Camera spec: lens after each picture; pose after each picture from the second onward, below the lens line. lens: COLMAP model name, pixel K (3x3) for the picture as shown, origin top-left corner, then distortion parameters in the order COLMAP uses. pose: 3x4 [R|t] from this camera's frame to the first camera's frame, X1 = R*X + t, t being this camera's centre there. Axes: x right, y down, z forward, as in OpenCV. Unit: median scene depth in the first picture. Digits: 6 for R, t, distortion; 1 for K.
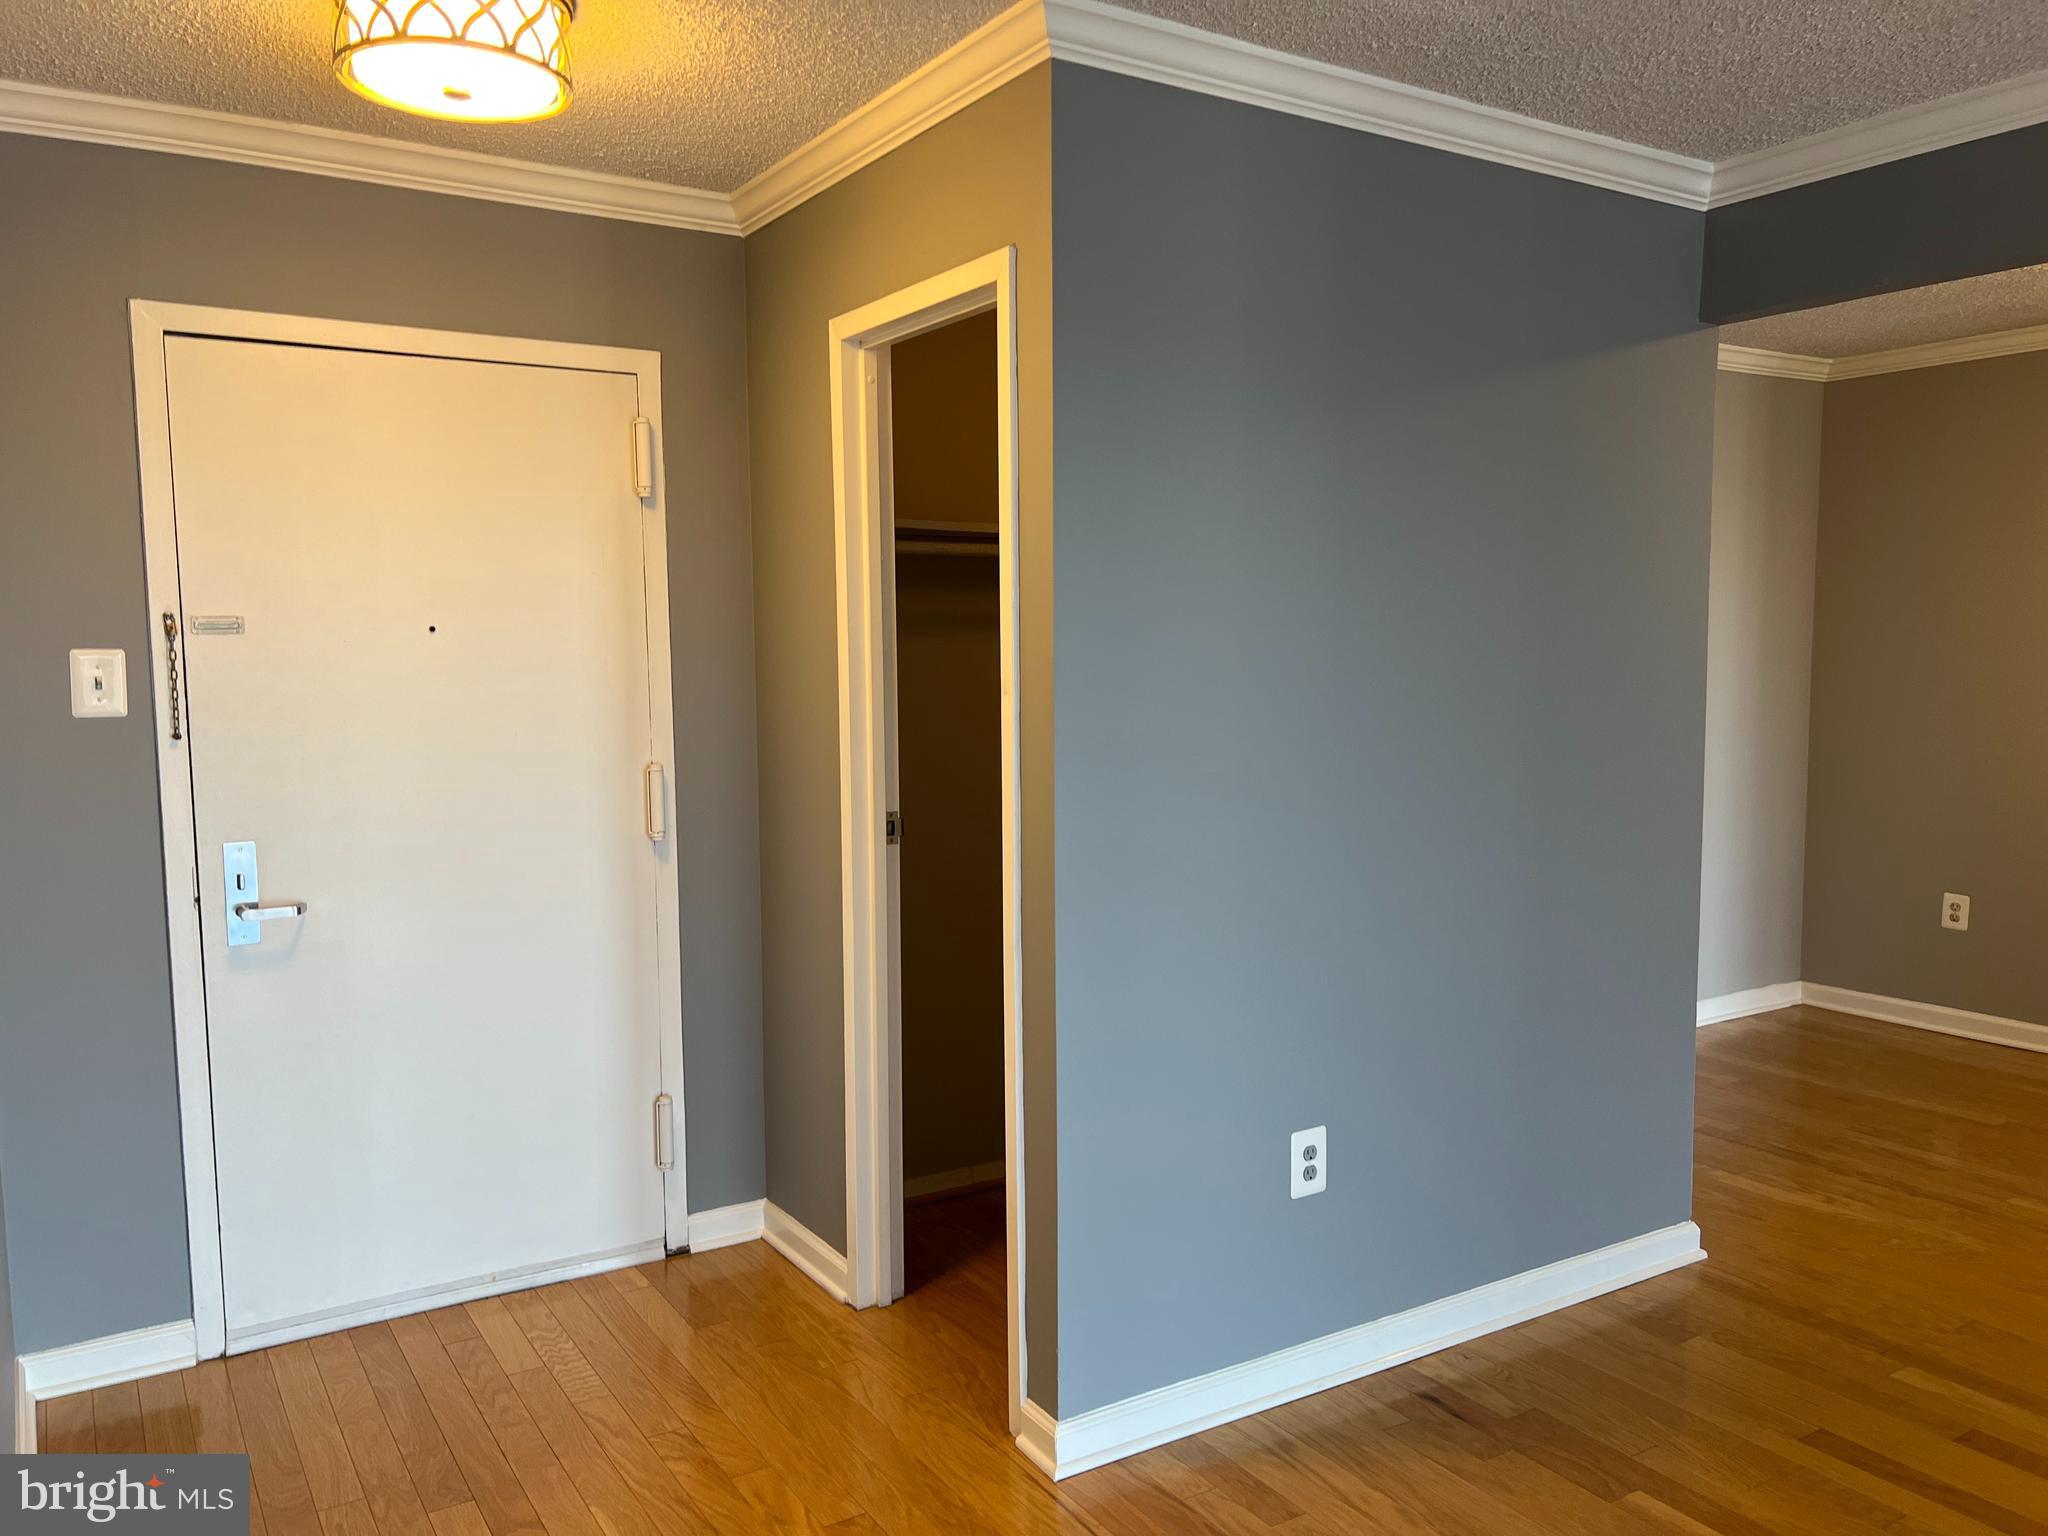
lens RADIAL K [[1550.3, 0, 1031.9], [0, 1550.3, 770.5], [0, 0, 1]] dist [0.071054, -0.077475]
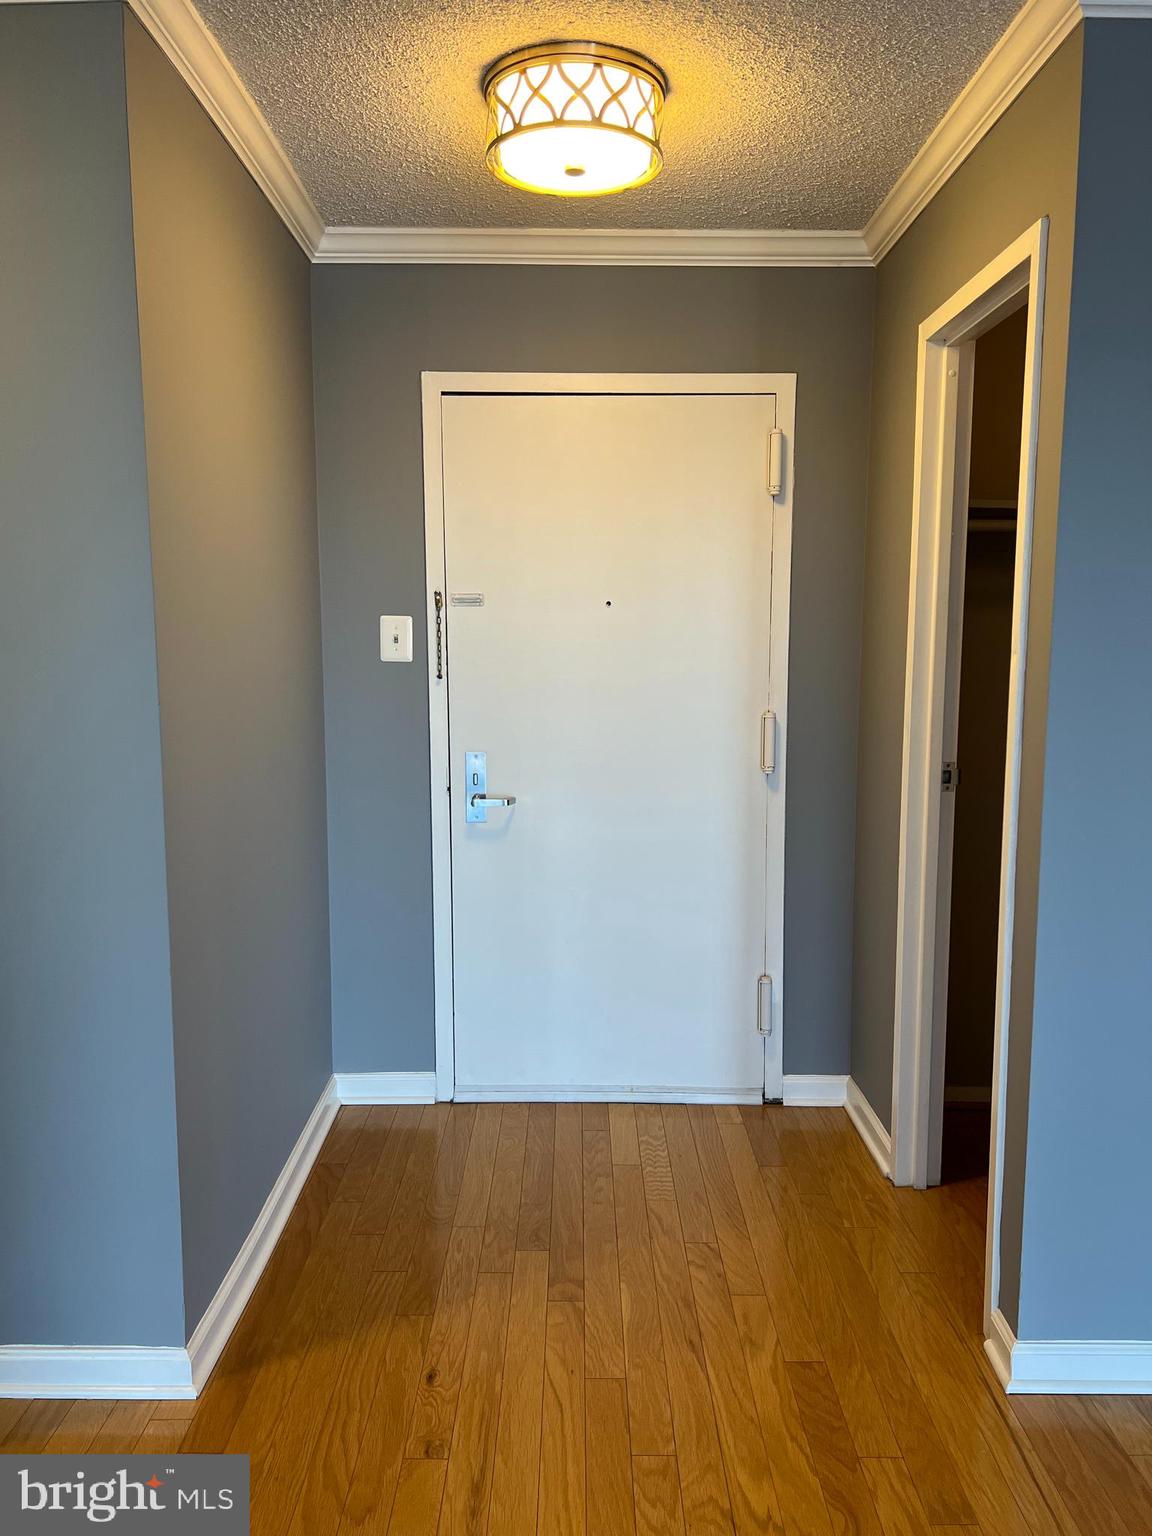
lens RADIAL K [[1162.7, 0, 588.0], [0, 1162.7, 773.5], [0, 0, 1]] dist [0.071054, -0.077475]
pose [[0.850661, 0.072936, -0.520631, 0.139720], [-0.053530, 0.997199, 0.052236, 0.004457], [0.522983, -0.016566, 0.852182, 0.148907]]
